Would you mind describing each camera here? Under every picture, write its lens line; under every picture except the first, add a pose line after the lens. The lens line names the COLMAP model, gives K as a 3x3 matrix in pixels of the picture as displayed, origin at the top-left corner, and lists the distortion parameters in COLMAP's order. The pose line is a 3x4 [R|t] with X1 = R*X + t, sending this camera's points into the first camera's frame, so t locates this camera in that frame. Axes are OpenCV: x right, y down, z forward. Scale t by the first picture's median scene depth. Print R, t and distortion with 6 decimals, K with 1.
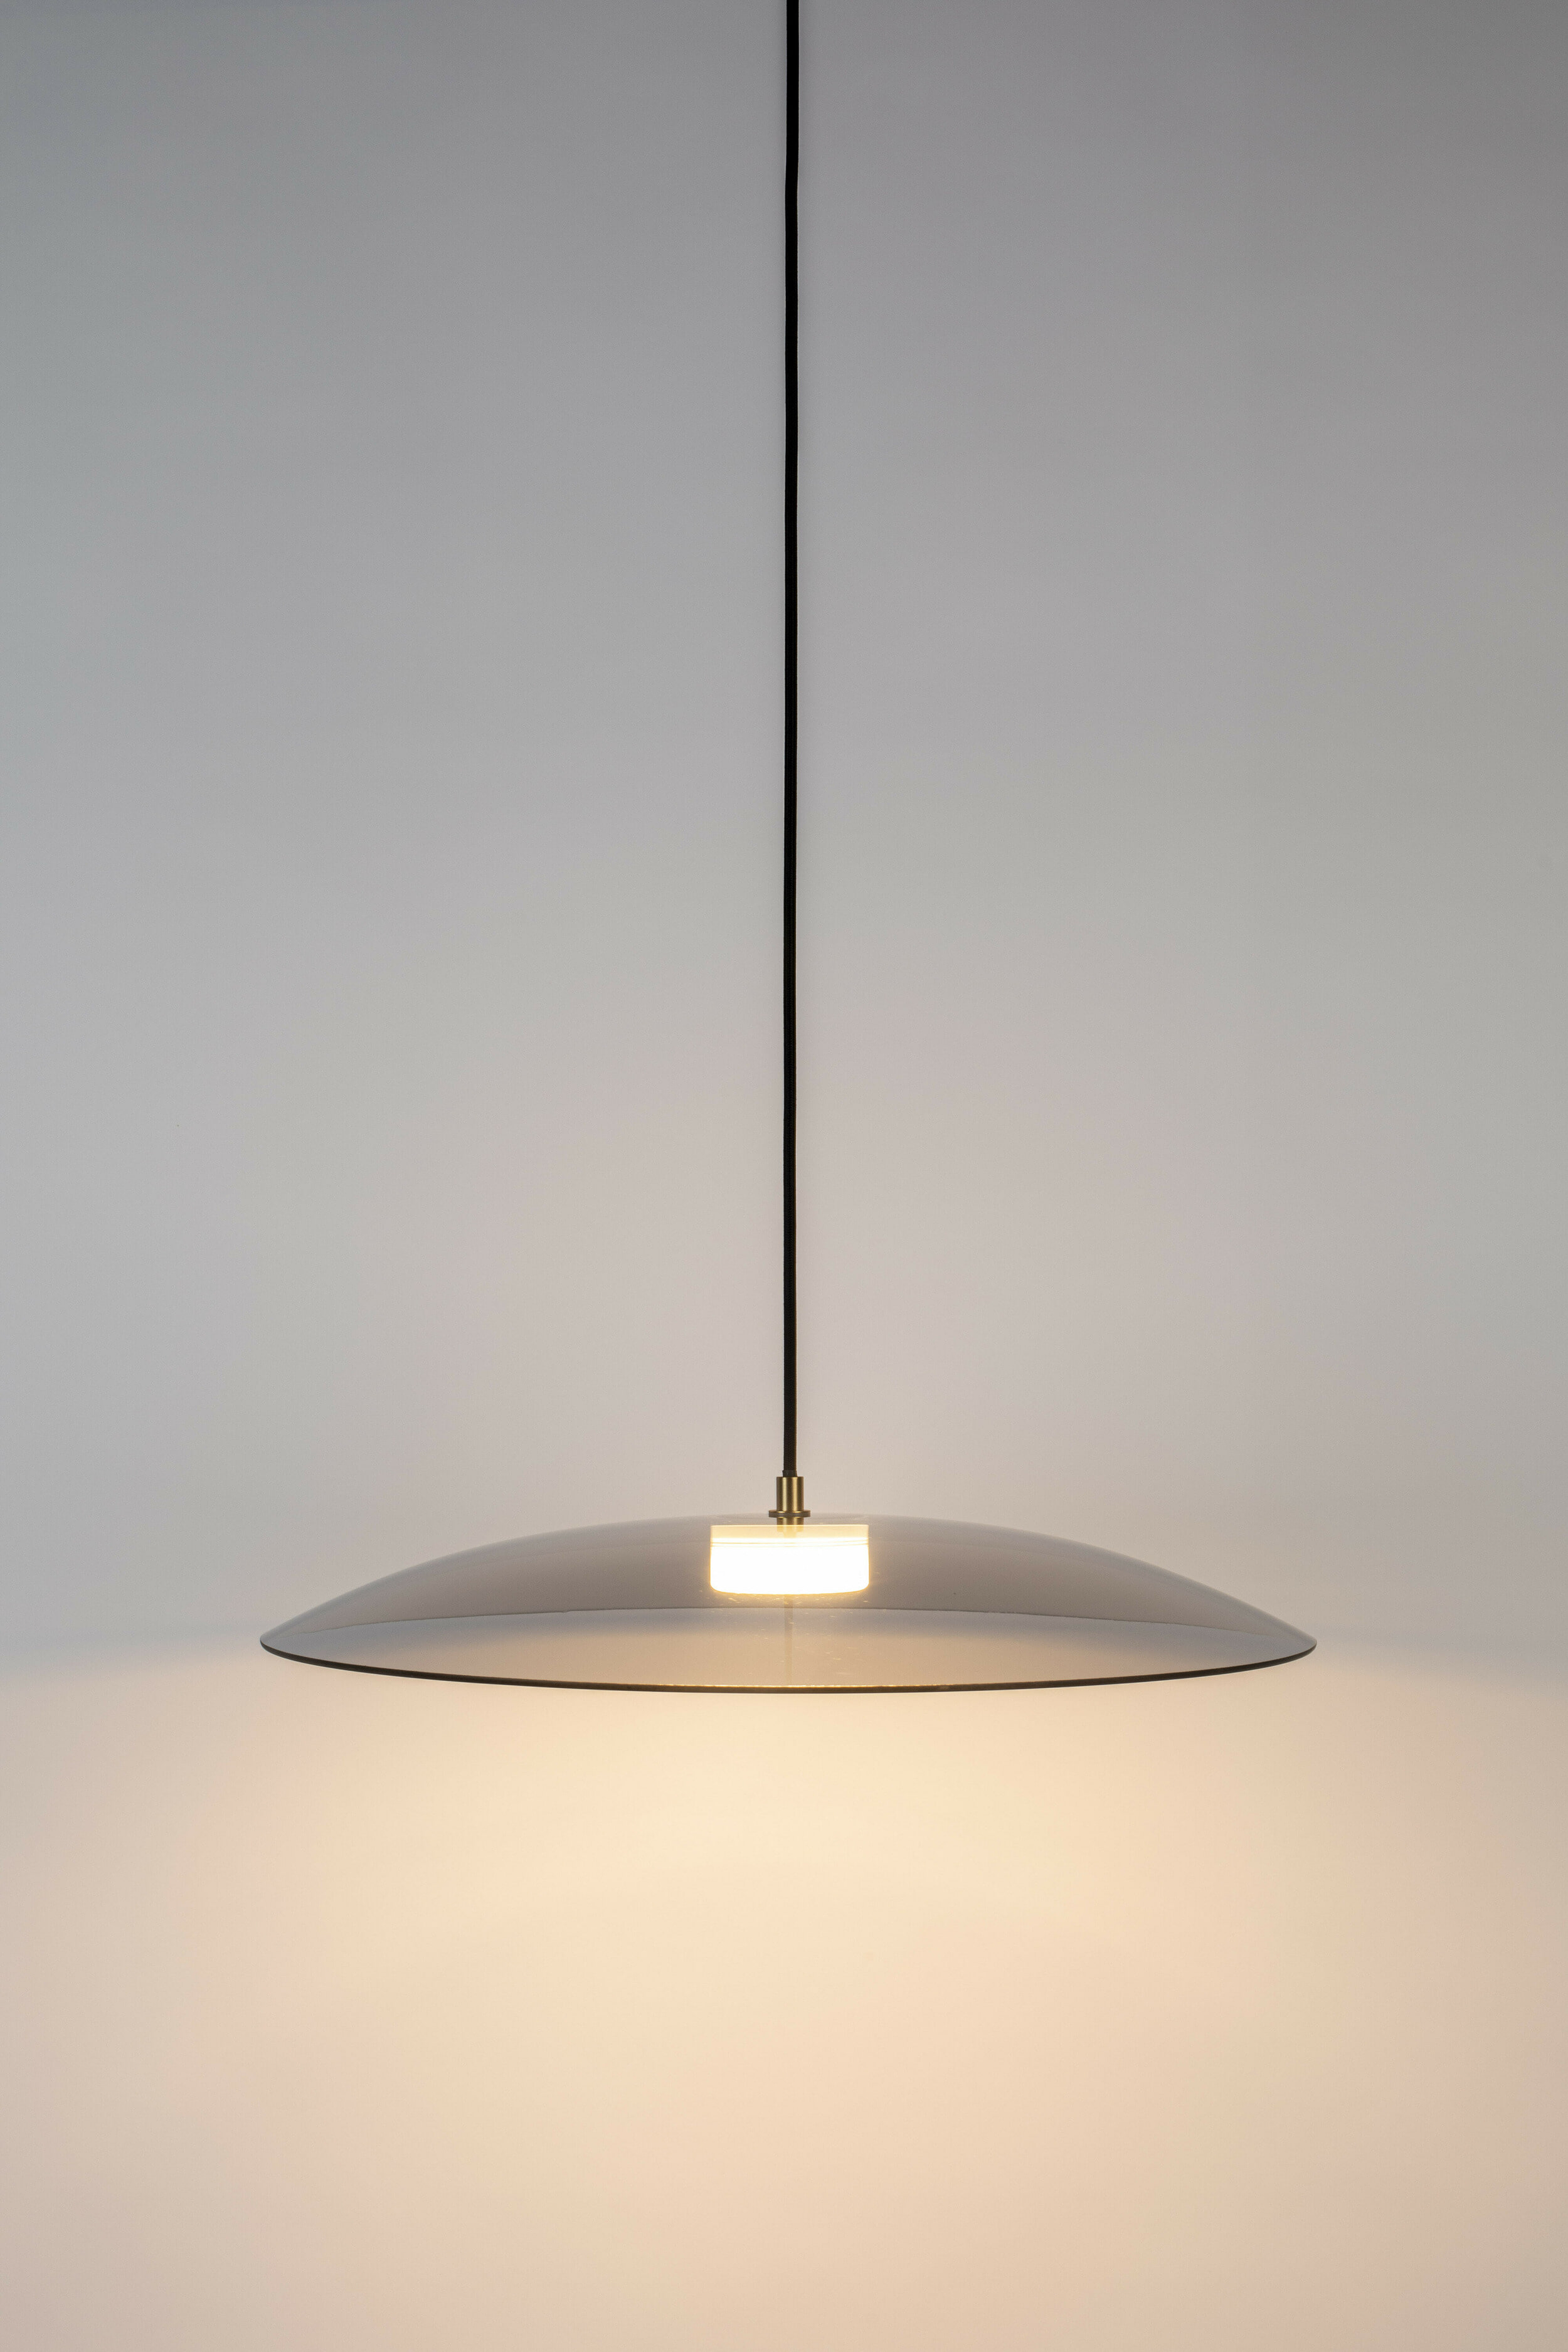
lens RADIAL K [[3429.2, 0, 784.7], [0, 3429.2, 1177.5], [0, 0, 1]] dist [-0.108475, 0.000000]
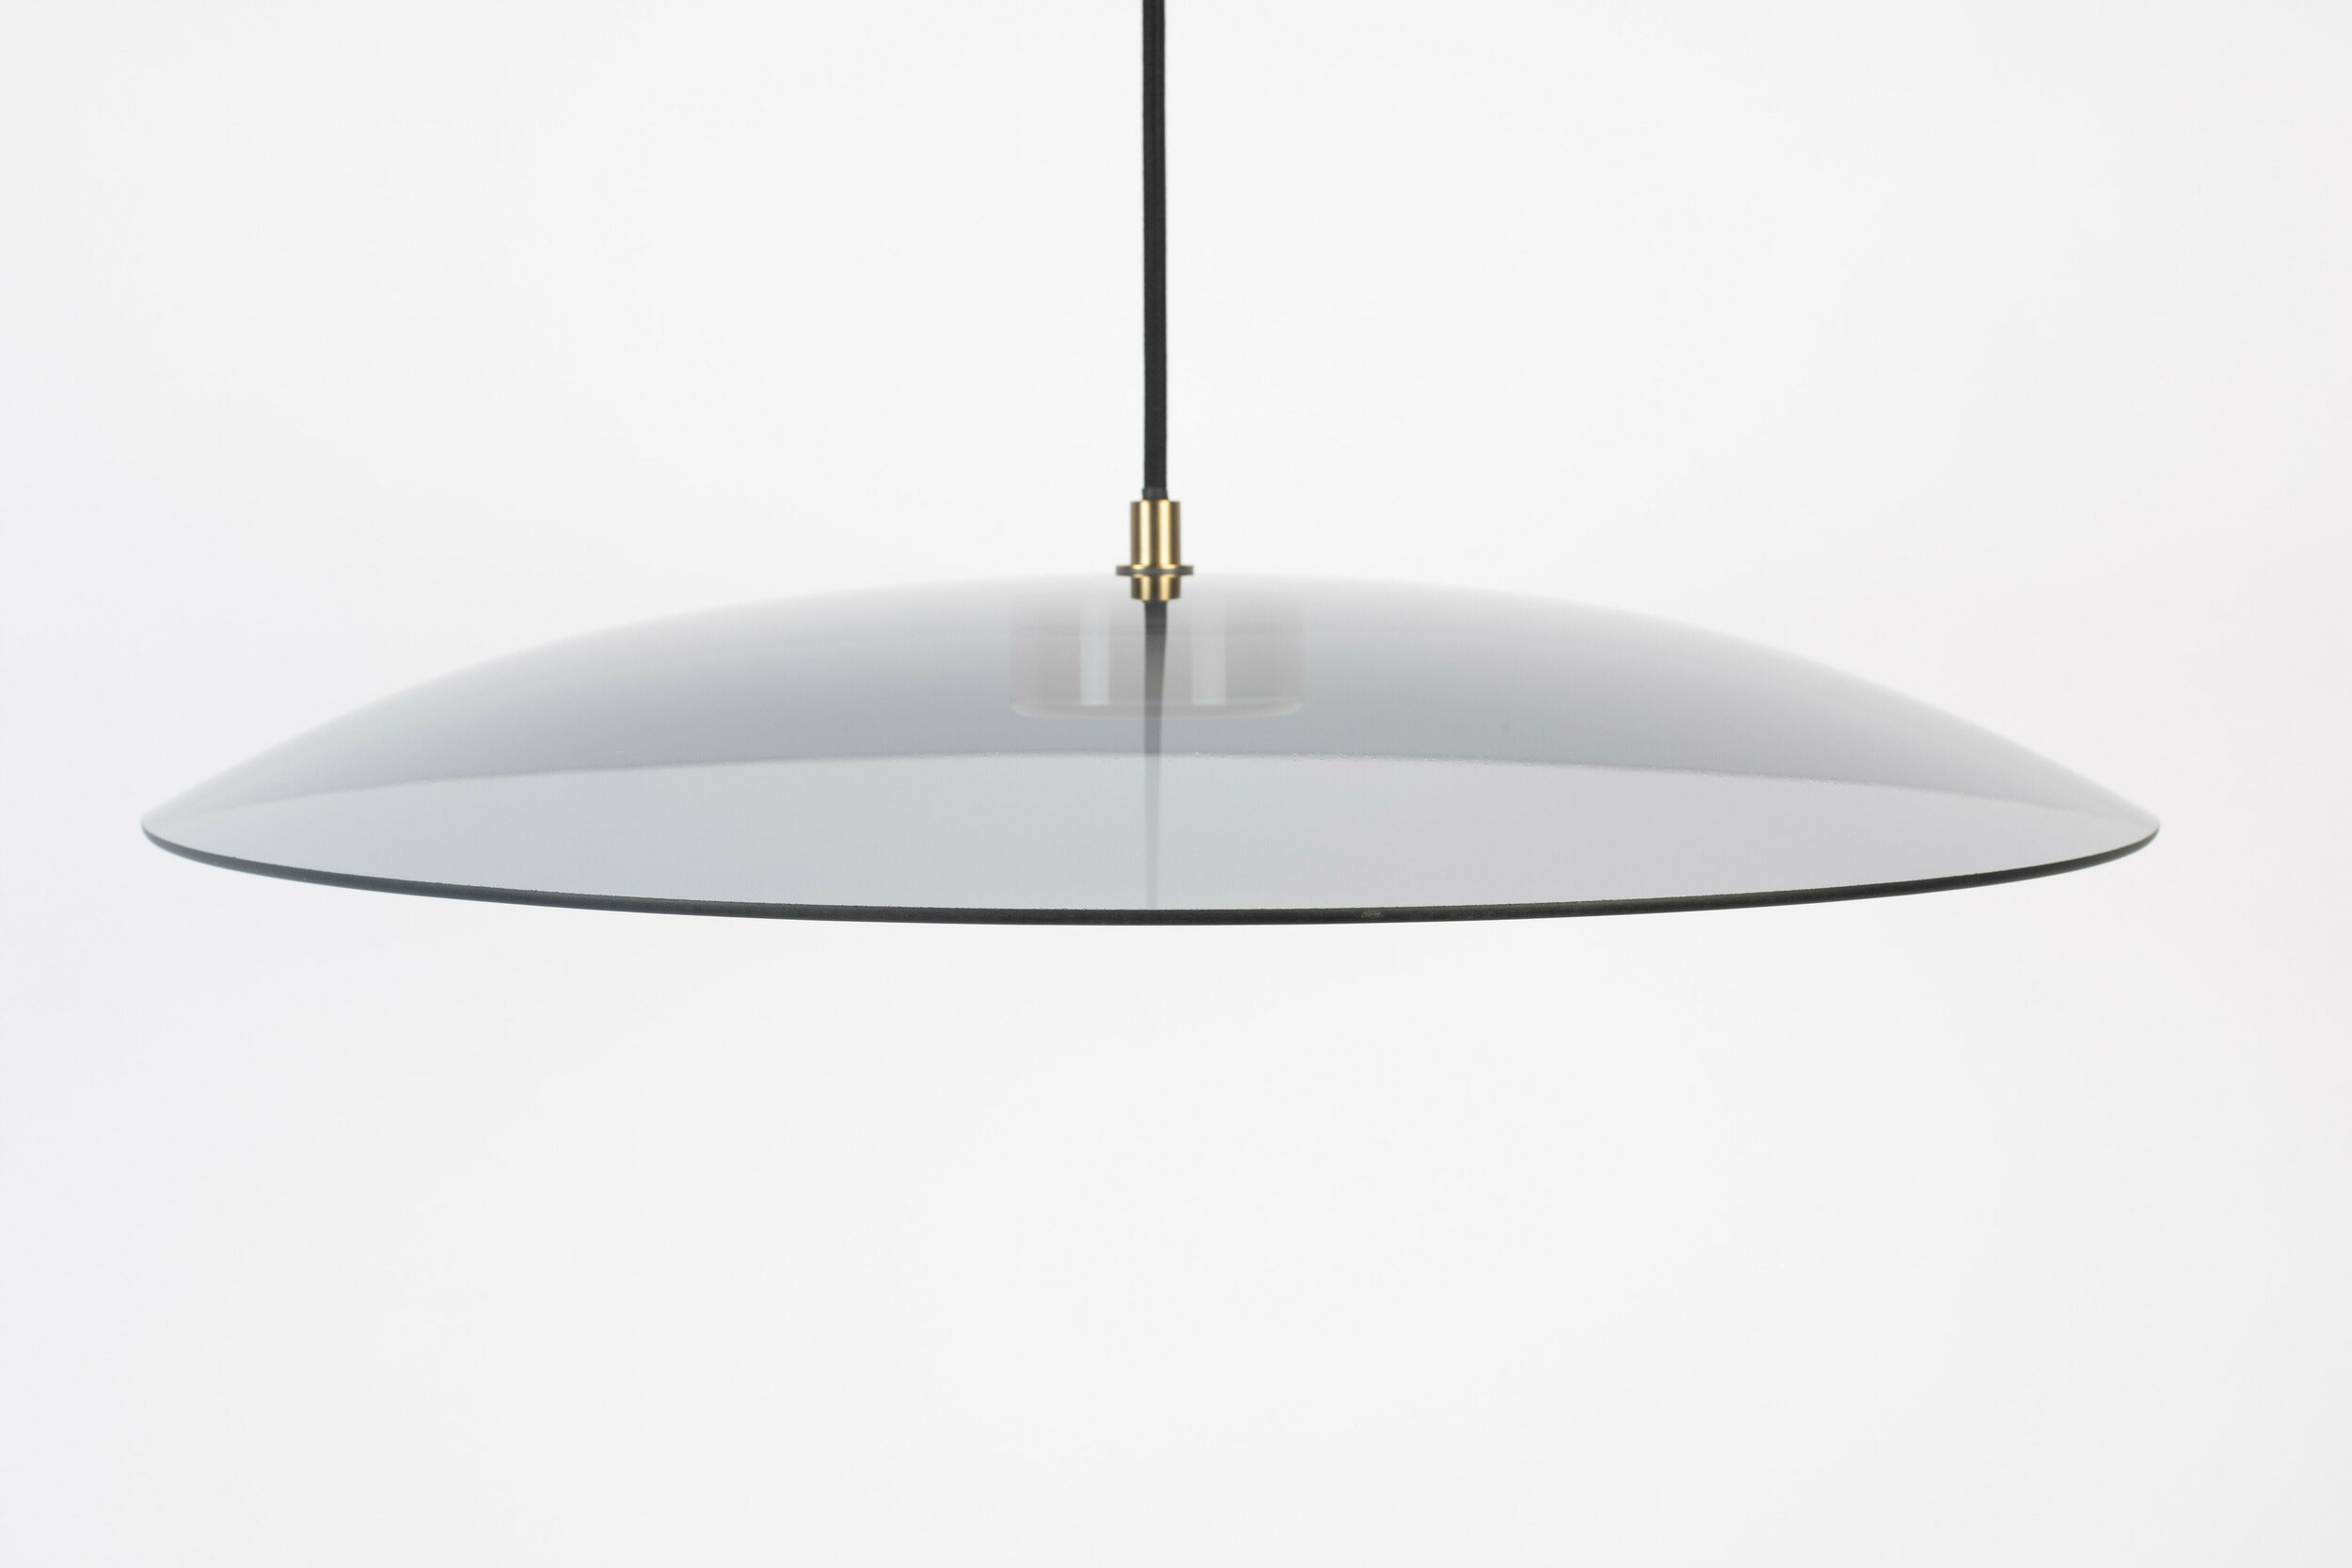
lens RADIAL K [[3428.8, 0, 1174.5], [0, 3428.8, 782.7], [0, 0, 1]] dist [-0.108475, 0.000000]
pose [[0.999962, -0.001368, 0.008562, -0.000001], [0.000430, 0.994083, 0.108618, 0.073544], [-0.008660, -0.108610, 0.994047, 0.488371]]
